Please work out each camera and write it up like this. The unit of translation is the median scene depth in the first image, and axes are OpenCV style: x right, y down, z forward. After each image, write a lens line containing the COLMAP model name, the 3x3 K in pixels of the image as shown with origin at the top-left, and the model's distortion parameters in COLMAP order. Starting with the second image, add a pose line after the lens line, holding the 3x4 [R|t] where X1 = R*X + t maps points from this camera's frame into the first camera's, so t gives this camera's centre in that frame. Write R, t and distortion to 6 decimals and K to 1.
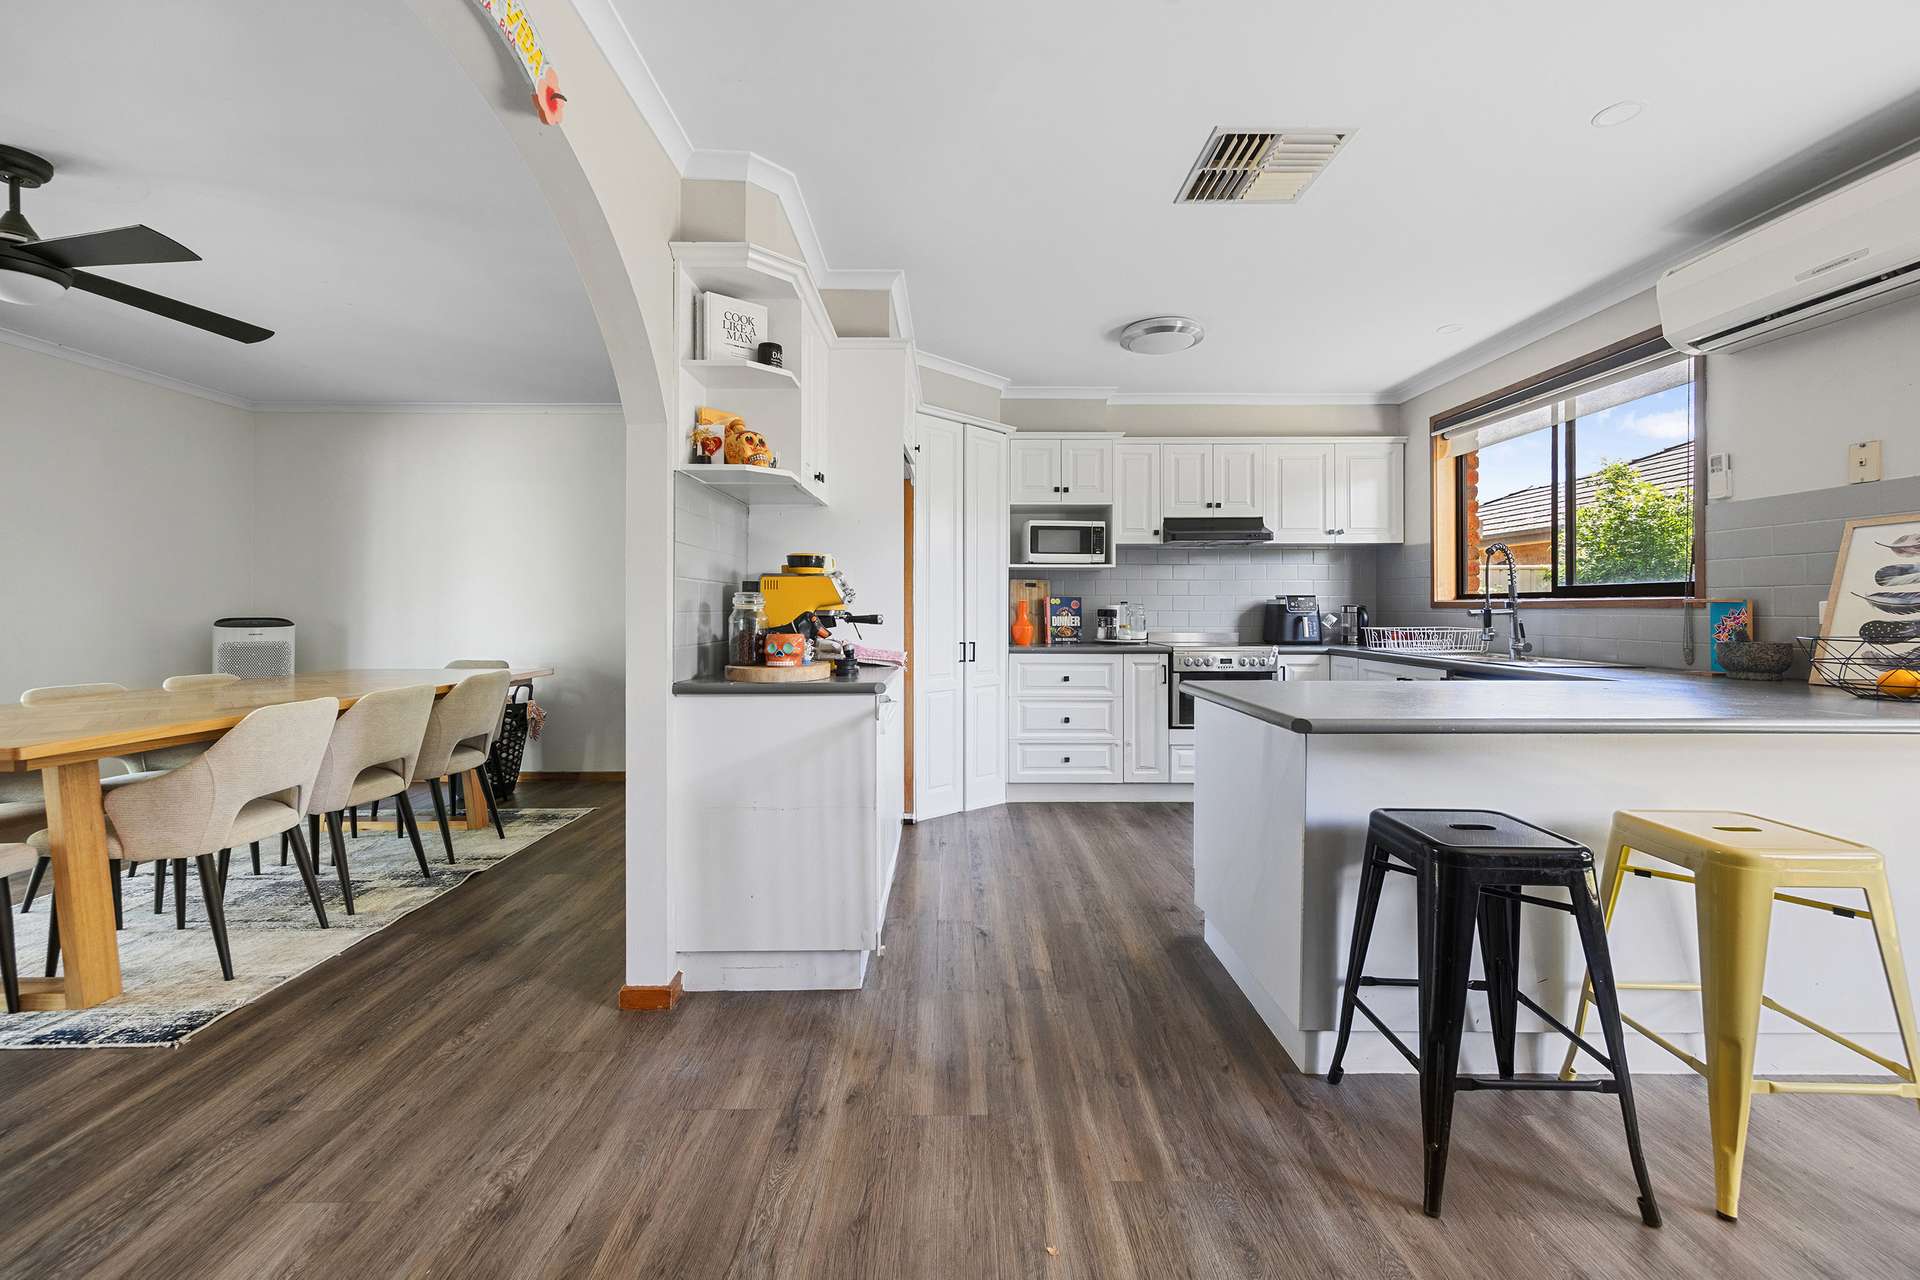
lens RADIAL K [[770.7, 0, 936.2], [0, 770.7, 599.7], [0, 0, 1]] dist [0.000933, 0.000434]
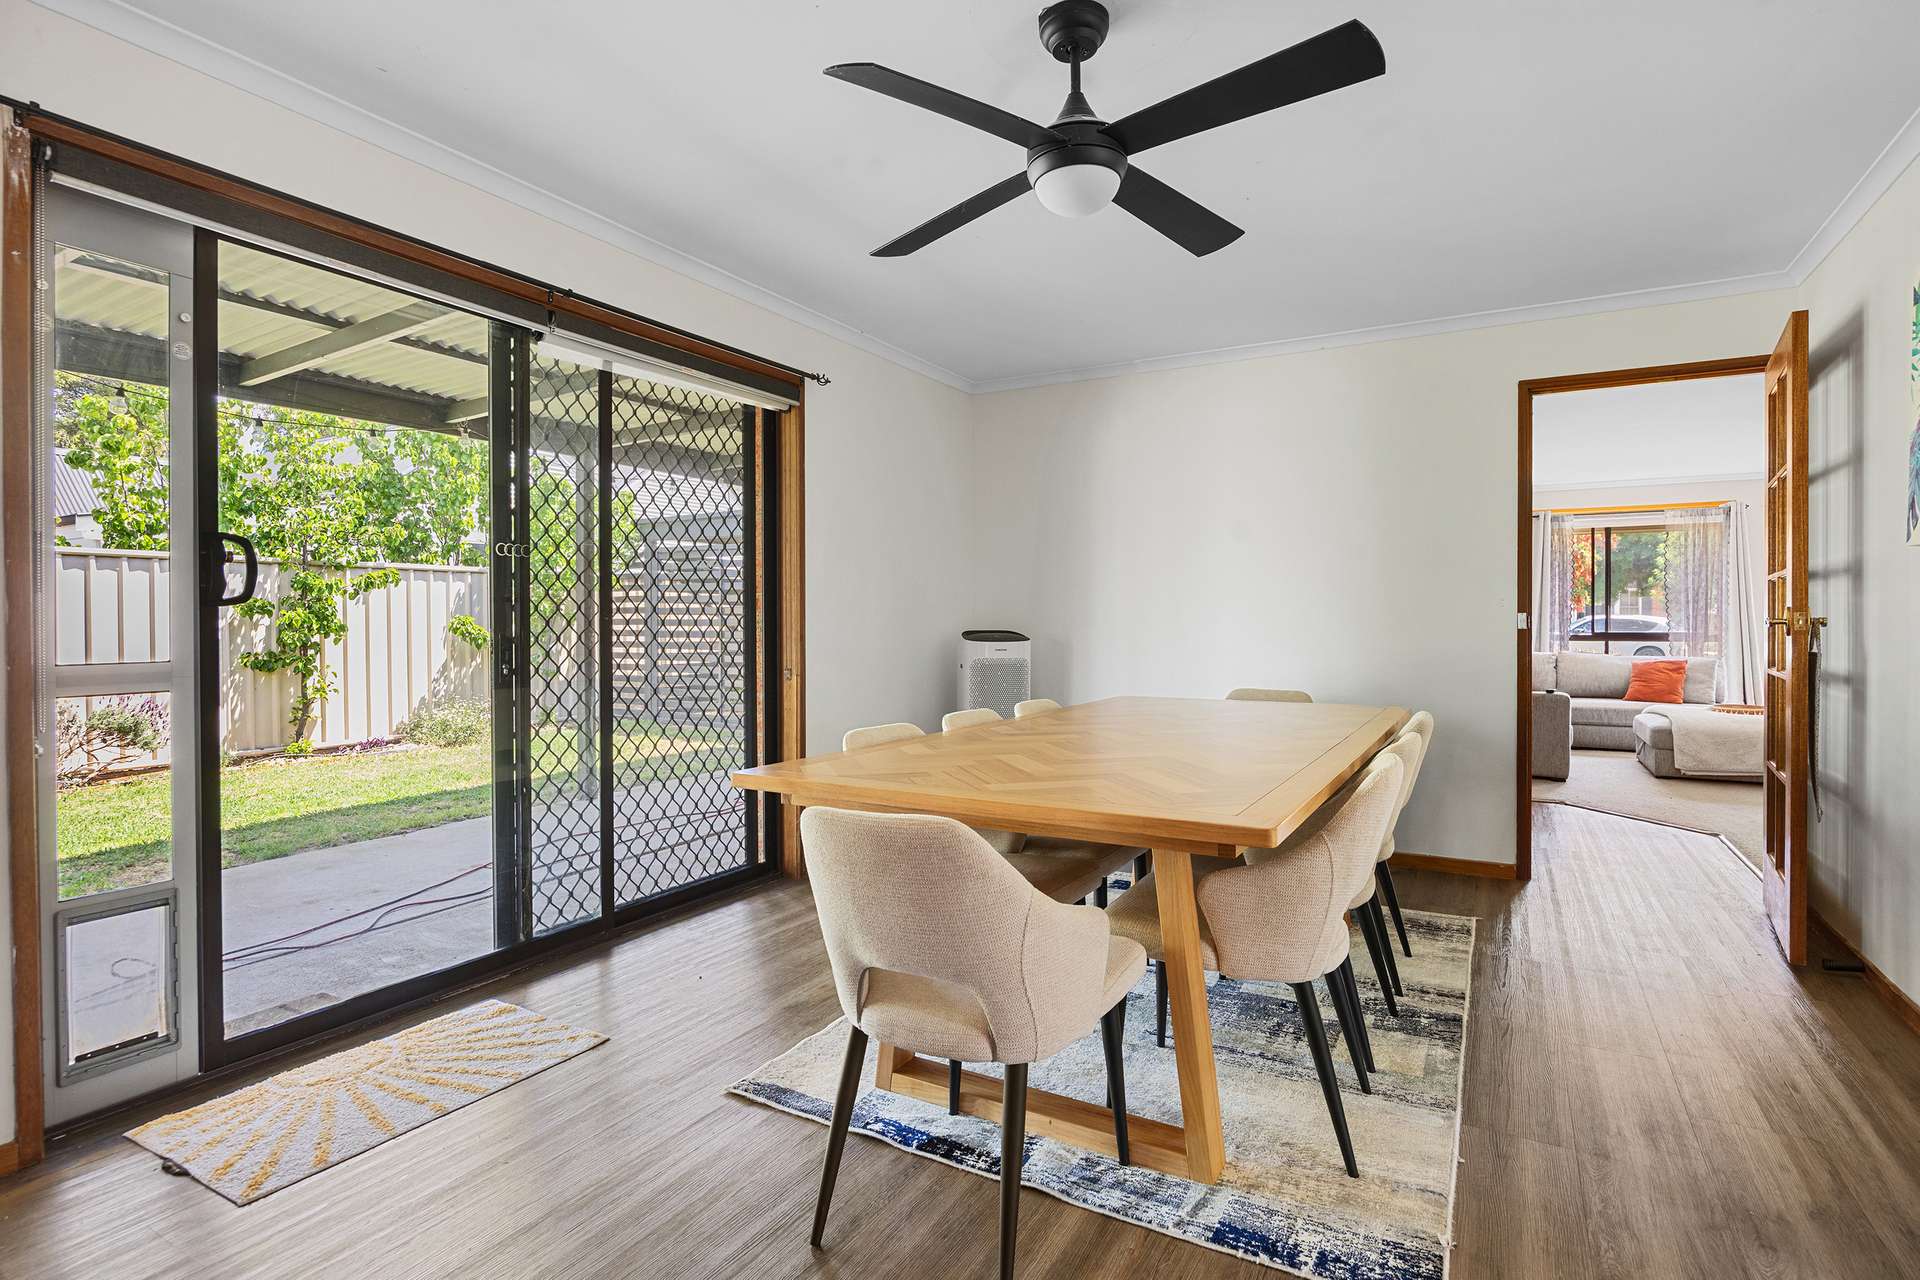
lens RADIAL K [[944.3, 0, 958.7], [0, 944.3, 633.1], [0, 0, 1]] dist [-0.002344, -0.000264]
pose [[0.869055, 0.010589, -0.494603, -0.755037], [0.001414, 0.999714, 0.023888, 0.002886], [0.494714, -0.021460, 0.868791, 0.122676]]
